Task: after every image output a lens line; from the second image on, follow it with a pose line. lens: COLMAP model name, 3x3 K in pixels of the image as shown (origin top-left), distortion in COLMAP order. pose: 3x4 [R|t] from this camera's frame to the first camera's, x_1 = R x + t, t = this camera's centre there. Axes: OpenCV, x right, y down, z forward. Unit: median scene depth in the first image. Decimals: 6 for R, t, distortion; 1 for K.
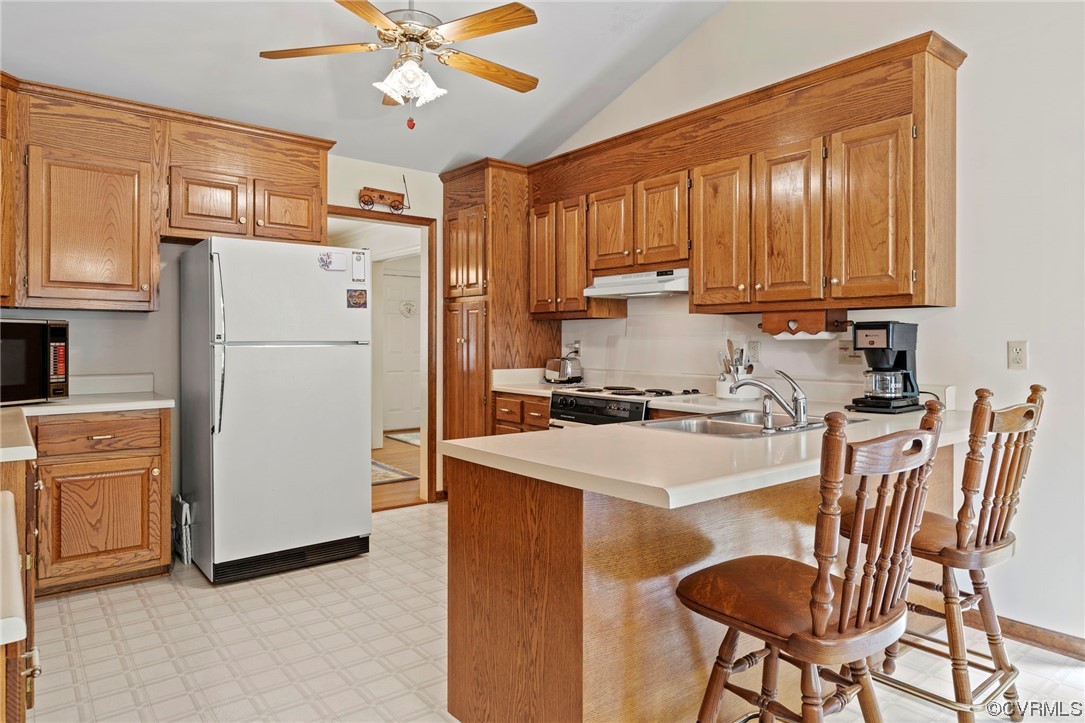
lens RADIAL K [[665.9, 0, 542.5], [0, 665.9, 361.5], [0, 0, 1]] dist [-0.000737, 0.000628]
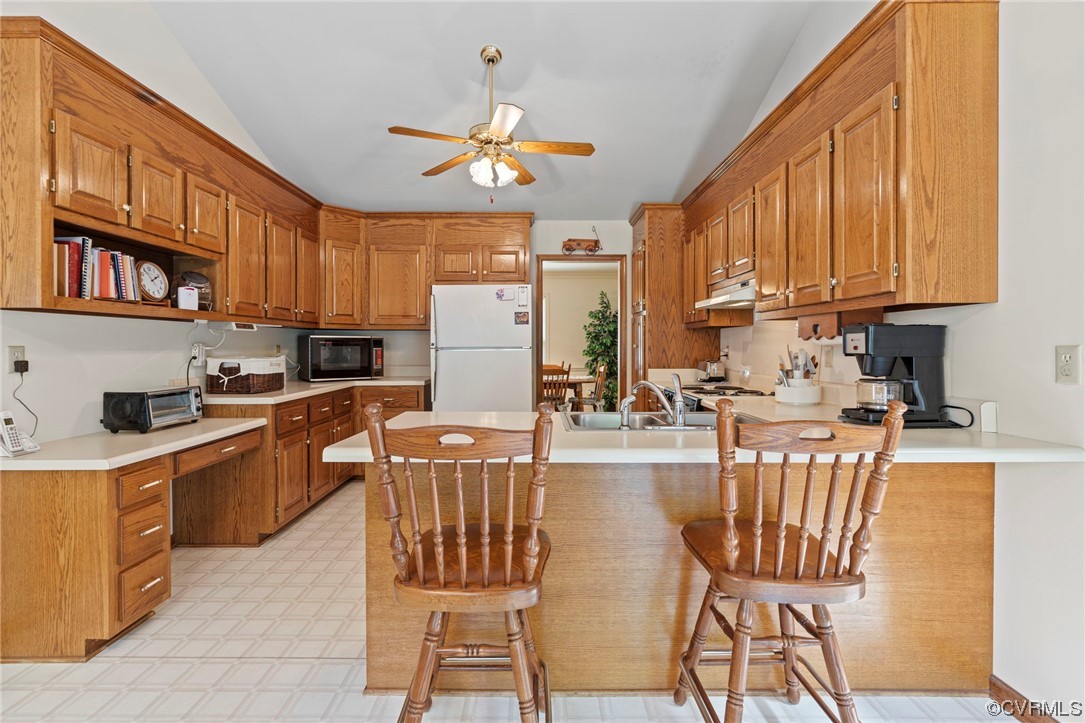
lens RADIAL K [[499.3, 0, 542.5], [0, 499.3, 361.5], [0, 0, 1]] dist [0.001111, 0.000459]
pose [[0.783133, 0.016520, -0.621634, 0.457448], [-0.016560, 0.999847, 0.005709, -0.004909], [0.621633, 0.005824, 0.783287, 0.159584]]
